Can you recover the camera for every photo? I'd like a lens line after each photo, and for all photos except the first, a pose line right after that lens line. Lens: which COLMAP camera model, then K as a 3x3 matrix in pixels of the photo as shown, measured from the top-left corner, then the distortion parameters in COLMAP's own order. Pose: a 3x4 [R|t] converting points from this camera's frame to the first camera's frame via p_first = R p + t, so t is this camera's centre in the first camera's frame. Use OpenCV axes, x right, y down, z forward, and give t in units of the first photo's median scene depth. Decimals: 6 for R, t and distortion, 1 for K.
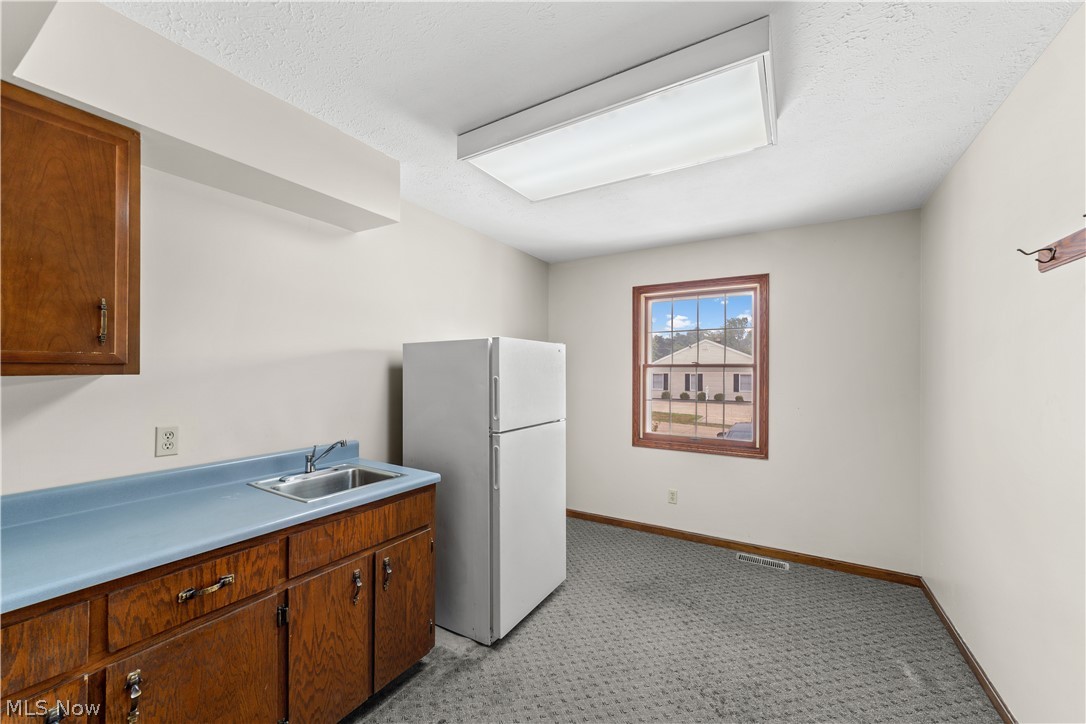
lens RADIAL K [[425.4, 0, 547.5], [0, 425.4, 369.7], [0, 0, 1]] dist [-0.014820, 0.008839]
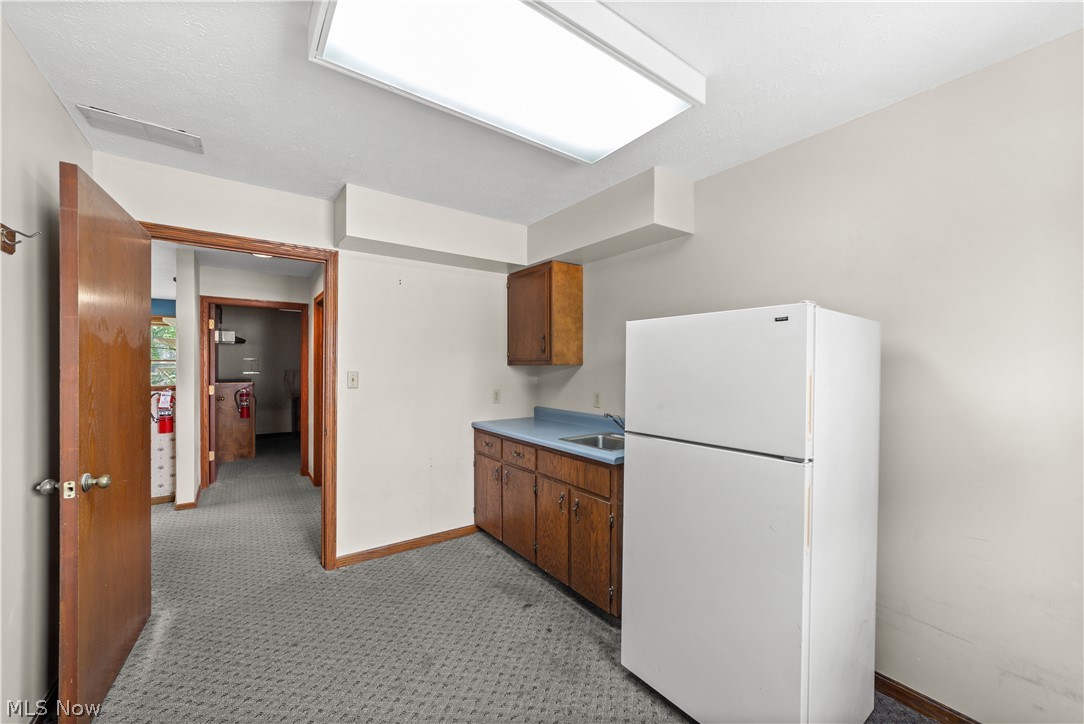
lens RADIAL K [[427.7, 0, 539.1], [0, 427.7, 369.2], [0, 0, 1]] dist [-0.001483, -0.000035]
pose [[-0.399676, 0.006439, -0.916634, 0.929575], [-0.001663, 0.999969, 0.007750, 0.013890], [0.916655, 0.004622, -0.399652, 1.432686]]
